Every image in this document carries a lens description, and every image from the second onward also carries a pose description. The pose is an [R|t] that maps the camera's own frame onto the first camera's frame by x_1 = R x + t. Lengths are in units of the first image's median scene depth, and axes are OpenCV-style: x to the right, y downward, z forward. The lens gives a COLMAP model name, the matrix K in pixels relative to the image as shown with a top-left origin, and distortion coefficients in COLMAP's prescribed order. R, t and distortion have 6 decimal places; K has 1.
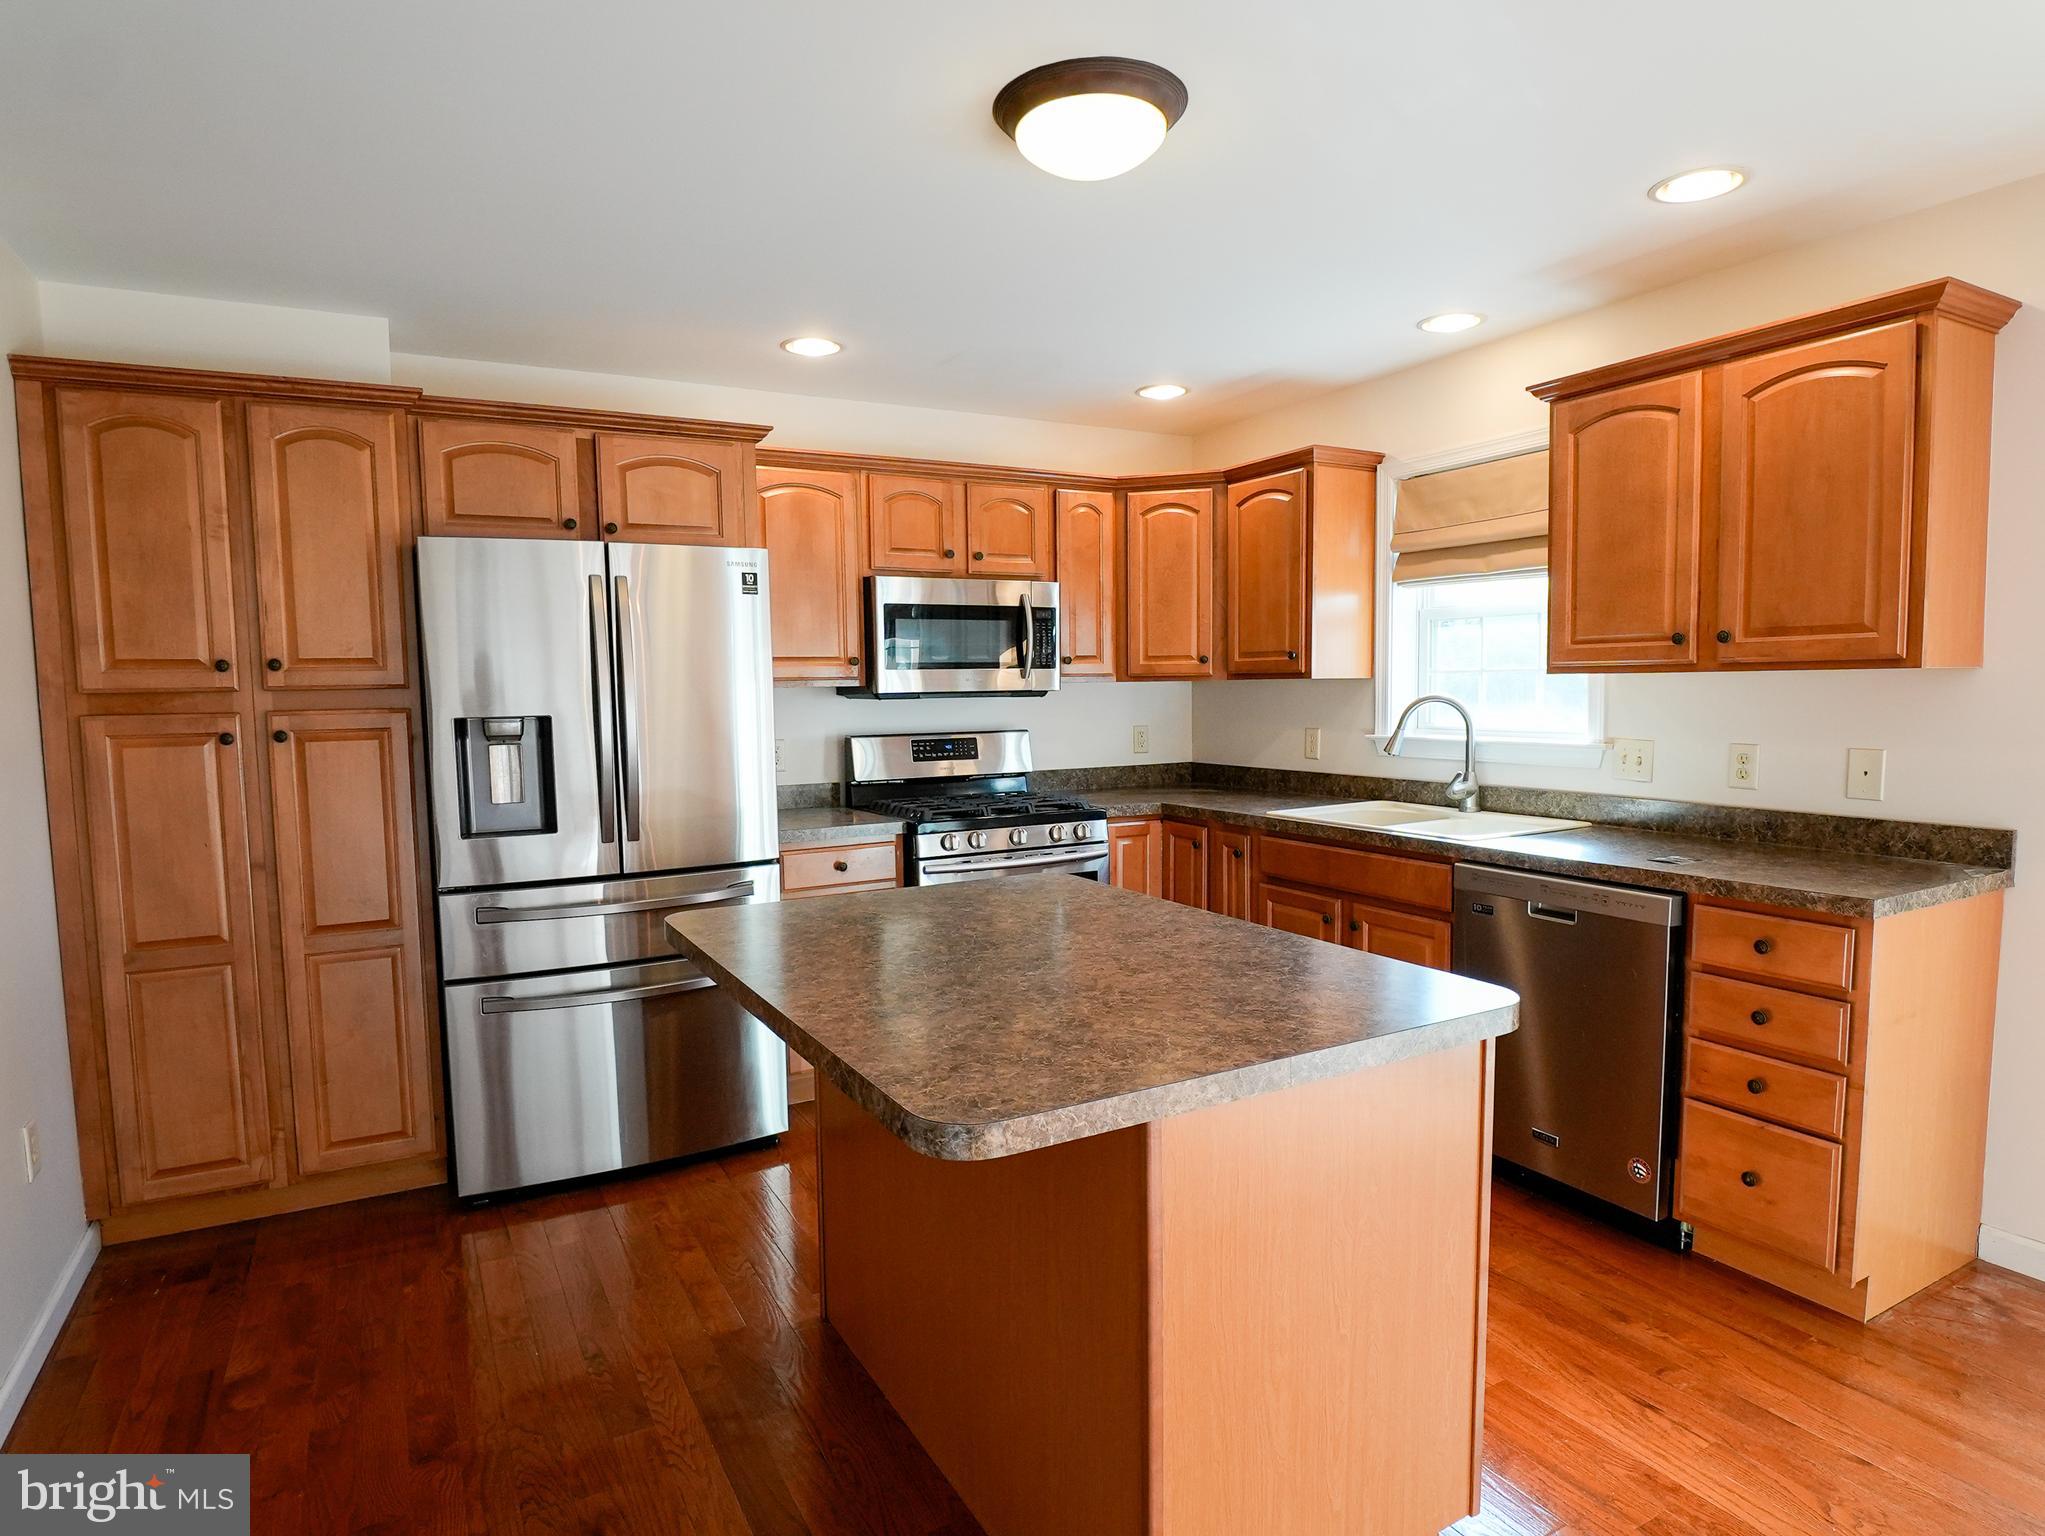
lens RADIAL K [[1139.8, 0, 1032.9], [0, 1139.8, 775.1], [0, 0, 1]] dist [-0.025797, 0.000660]
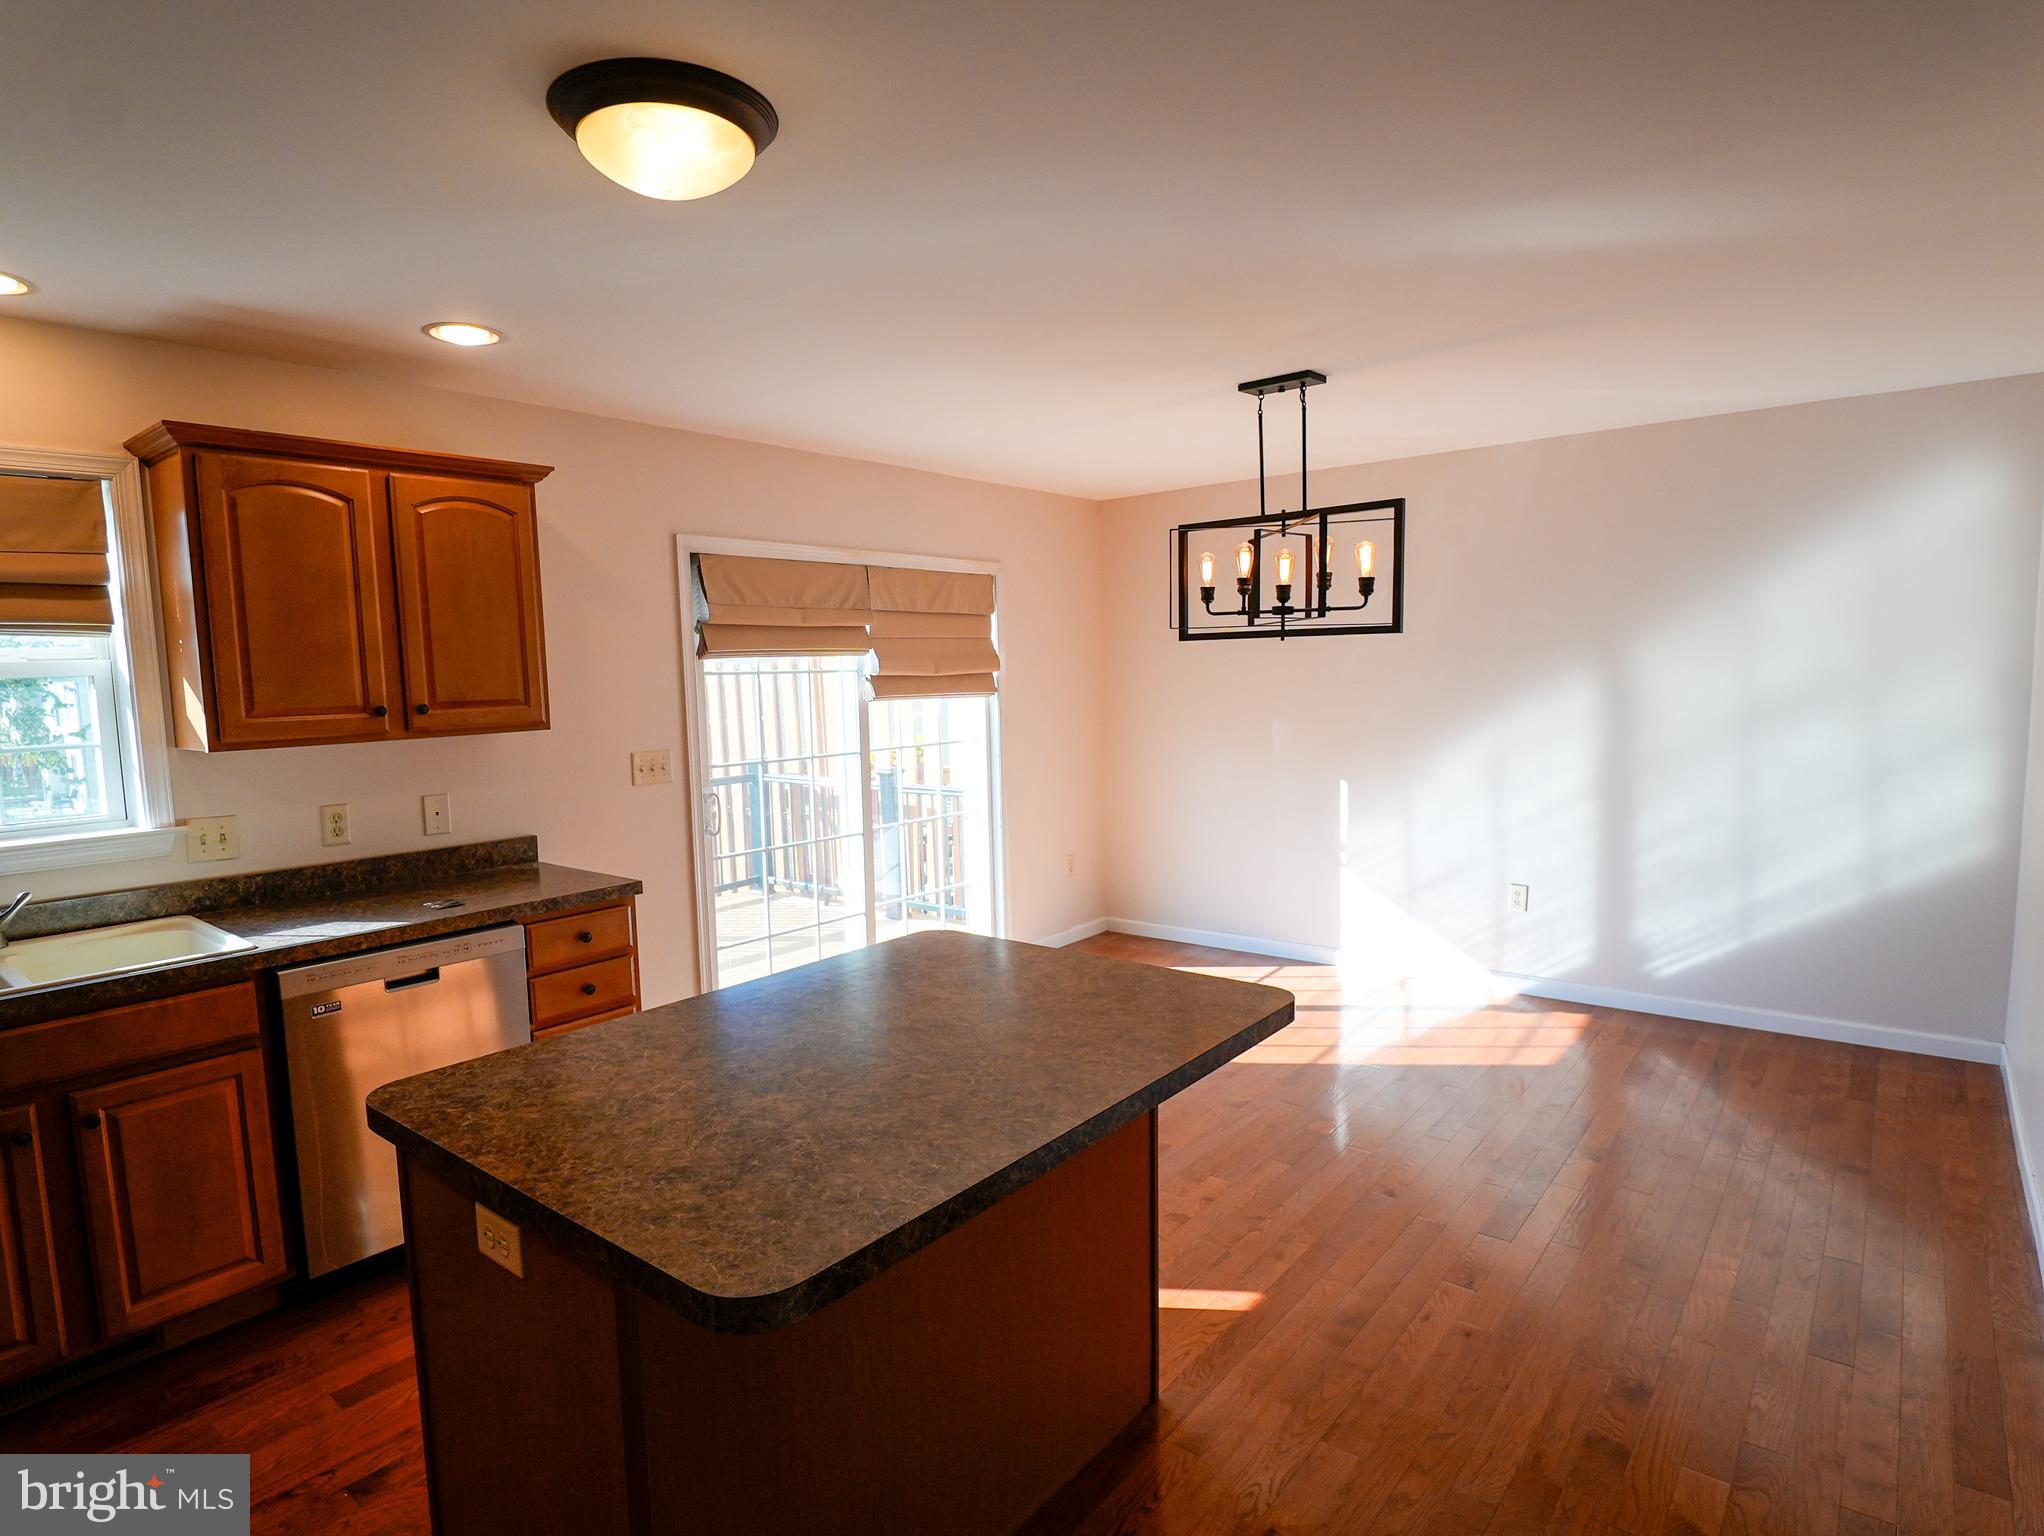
lens RADIAL K [[1139.3, 0, 1032.0], [0, 1139.3, 774.0], [0, 0, 1]] dist [-0.025797, 0.000660]
pose [[-0.396797, -0.067065, 0.915453, -0.716204], [0.094650, 0.989022, 0.113480, -0.130697], [-0.913013, 0.131676, -0.386093, 0.897386]]
